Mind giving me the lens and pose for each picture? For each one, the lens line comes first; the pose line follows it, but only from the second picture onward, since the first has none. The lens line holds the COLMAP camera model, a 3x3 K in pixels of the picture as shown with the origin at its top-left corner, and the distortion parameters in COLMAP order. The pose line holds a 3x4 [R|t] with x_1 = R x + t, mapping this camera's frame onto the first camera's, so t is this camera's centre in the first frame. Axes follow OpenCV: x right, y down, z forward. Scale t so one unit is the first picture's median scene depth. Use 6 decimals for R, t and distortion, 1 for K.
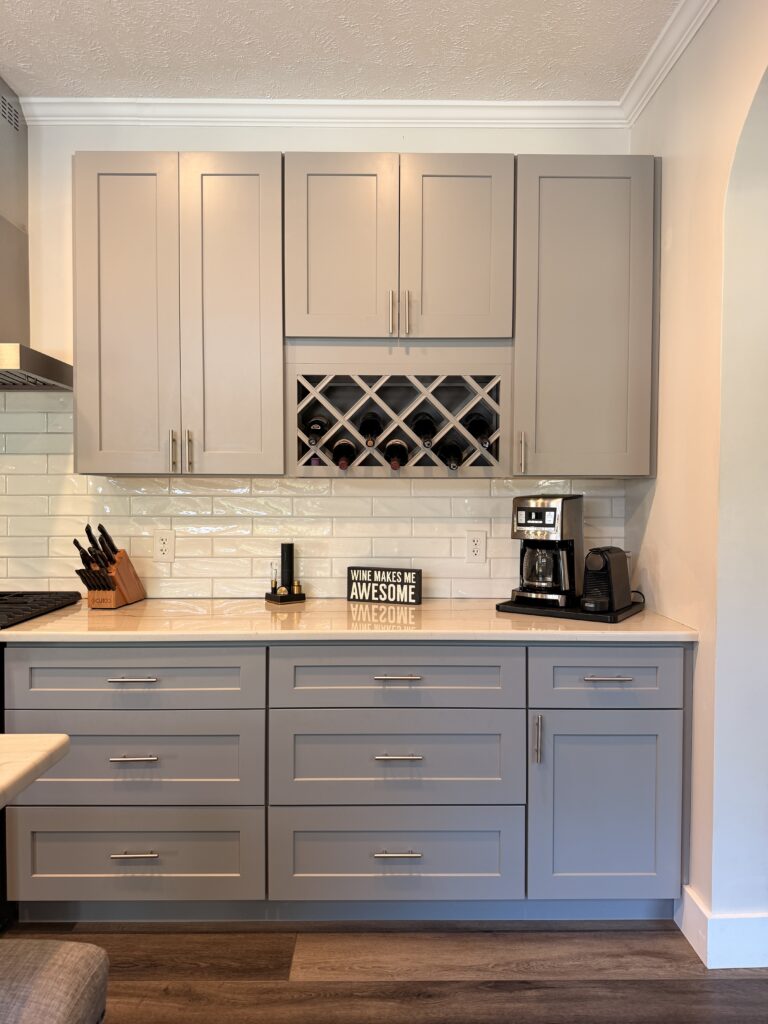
lens RADIAL K [[717.7, 0, 383.3], [0, 717.7, 506.3], [0, 0, 1]] dist [0.092214, -0.131920]
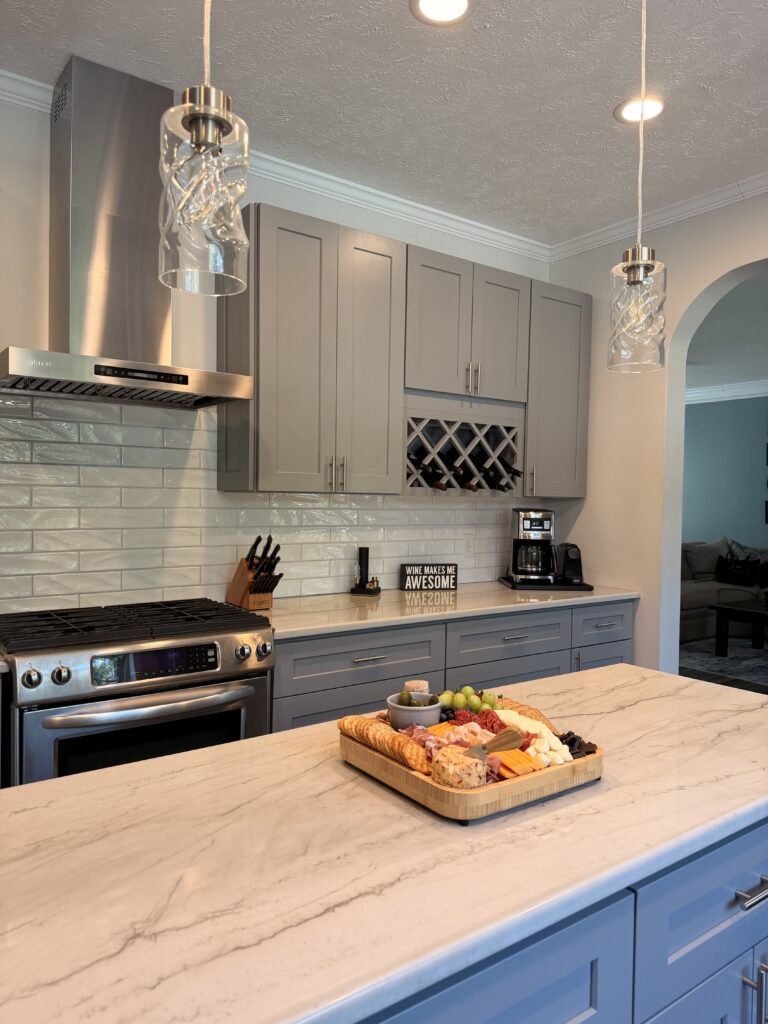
lens RADIAL K [[718.7, 0, 384.0], [0, 718.7, 512.0], [0, 0, 1]] dist [0.146472, -0.230544]
pose [[0.807198, -0.002130, 0.590277, -0.911764], [-0.003038, 0.999965, 0.007762, -0.020928], [-0.590273, -0.008059, 0.807164, -0.018587]]
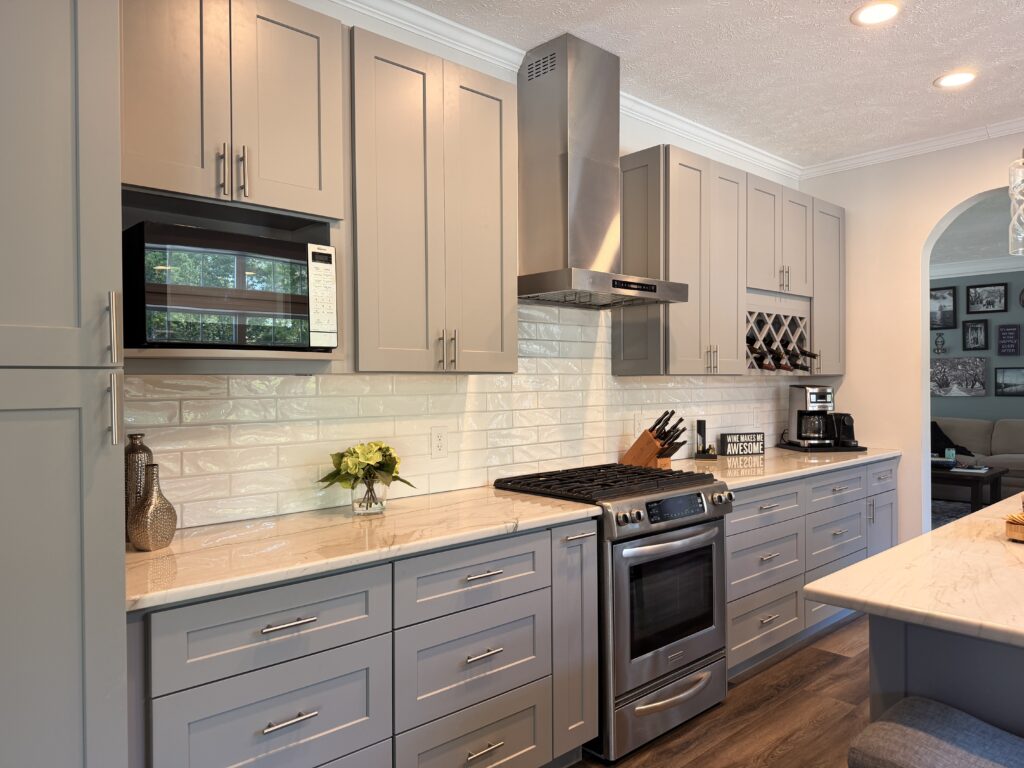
lens RADIAL K [[729.7, 0, 505.7], [0, 729.7, 385.3], [0, 0, 1]] dist [0.055539, -0.072421]
pose [[0.739467, -0.012513, 0.673077, -1.573585], [0.021142, 0.999766, -0.004641, -0.023787], [-0.672861, 0.017662, 0.739558, 0.173140]]
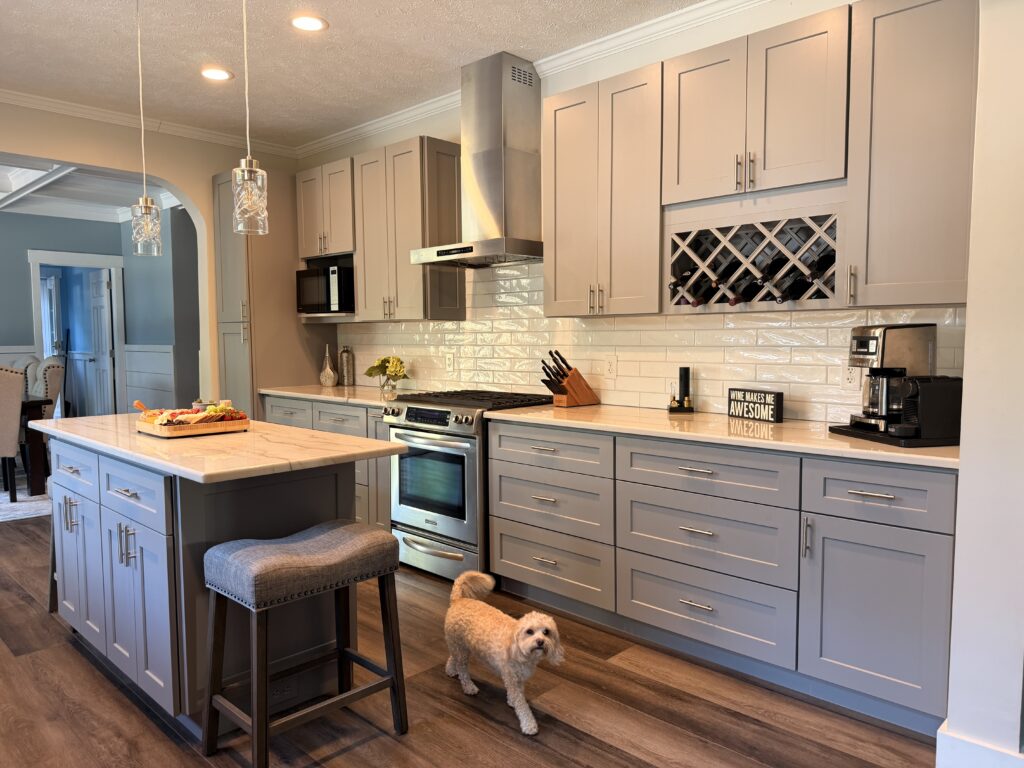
lens RADIAL K [[717.7, 0, 512.0], [0, 717.7, 384.0], [0, 0, 1]] dist [0.092214, -0.131920]
pose [[0.710668, 0.040050, -0.702386, 0.587286], [-0.003731, 0.998579, 0.053164, 0.016353], [0.703517, -0.035161, 0.709808, -0.117049]]
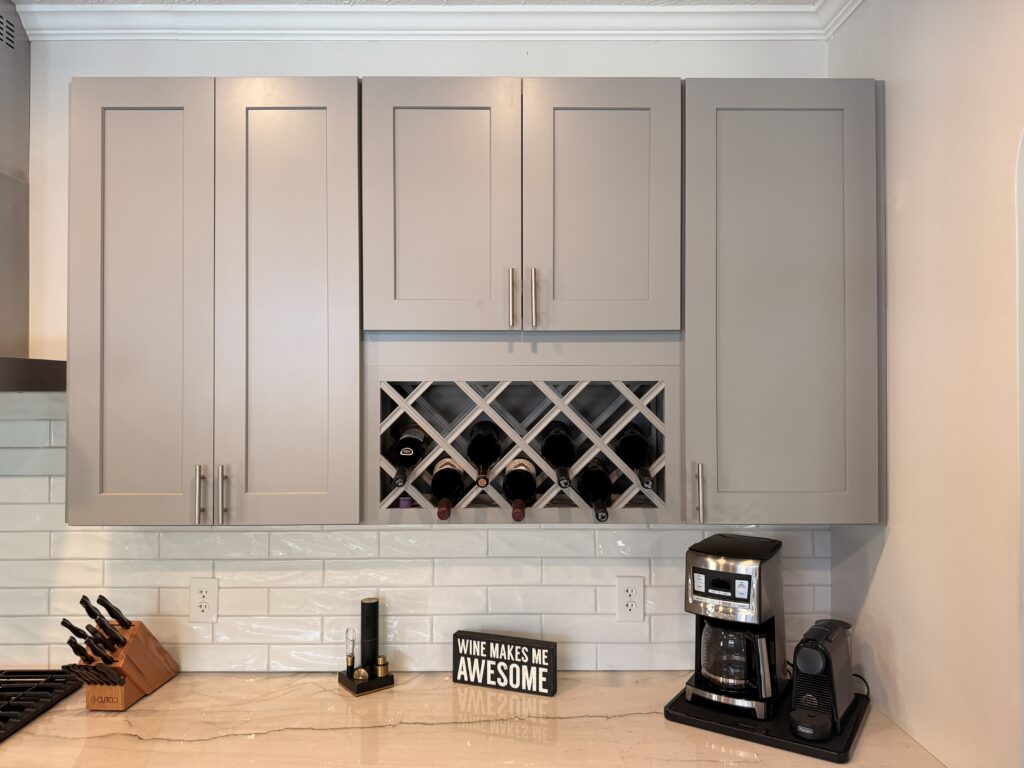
lens RADIAL K [[729.7, 0, 505.7], [0, 729.7, 385.3], [0, 0, 1]] dist [0.055539, -0.072421]
pose [[0.999987, -0.004178, -0.002838, 0.006616], [0.004074, 0.999355, -0.035677, -0.151594], [0.002985, 0.035665, 0.999359, 0.277566]]
